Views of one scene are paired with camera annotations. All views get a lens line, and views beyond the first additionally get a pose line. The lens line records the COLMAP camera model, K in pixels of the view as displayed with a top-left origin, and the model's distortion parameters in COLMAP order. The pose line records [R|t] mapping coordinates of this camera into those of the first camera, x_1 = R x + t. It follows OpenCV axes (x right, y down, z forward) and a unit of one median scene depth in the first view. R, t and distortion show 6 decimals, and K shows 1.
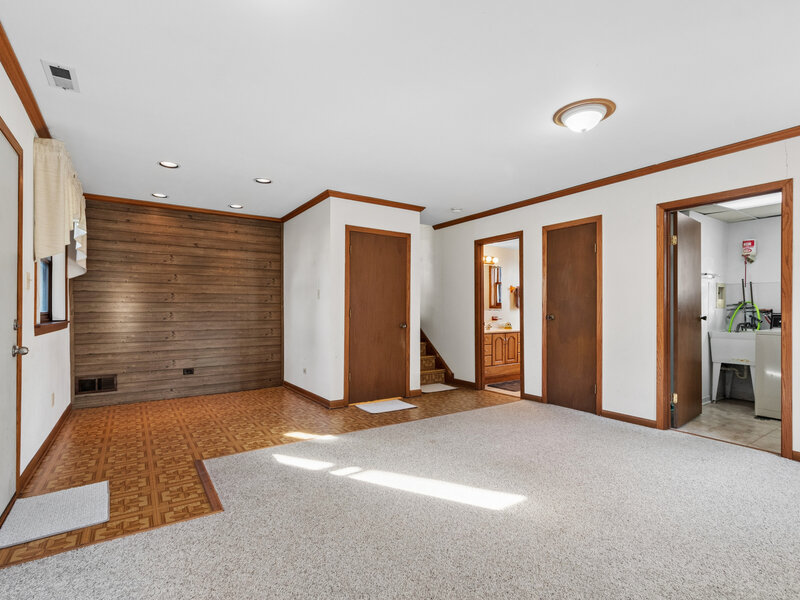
lens RADIAL K [[401.7, 0, 397.4], [0, 401.7, 303.7], [0, 0, 1]] dist [-0.005294, -0.001597]
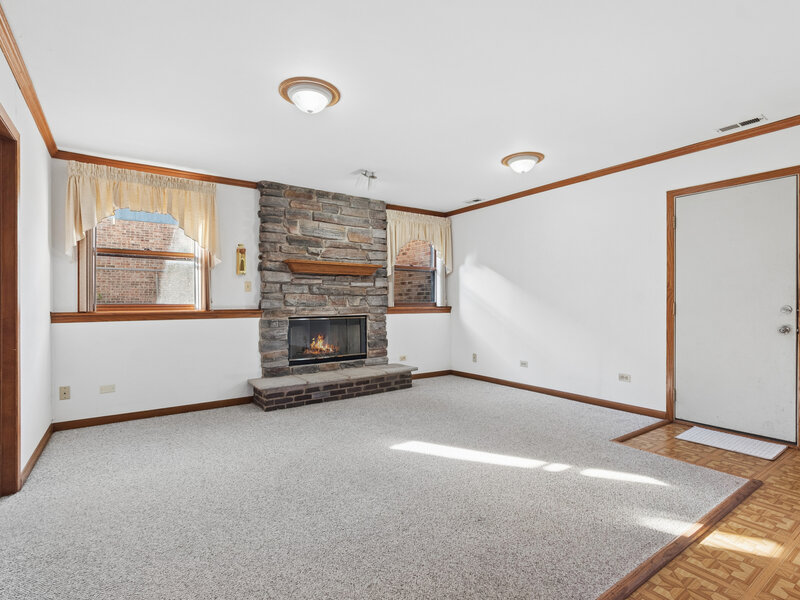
lens RADIAL K [[401.7, 0, 397.4], [0, 401.7, 303.7], [0, 0, 1]] dist [-0.005294, -0.001597]
pose [[-0.999918, 0.005654, -0.011468, 0.181787], [0.005724, 0.999965, -0.006057, 0.021571], [0.011434, -0.006123, -0.999916, 1.337057]]
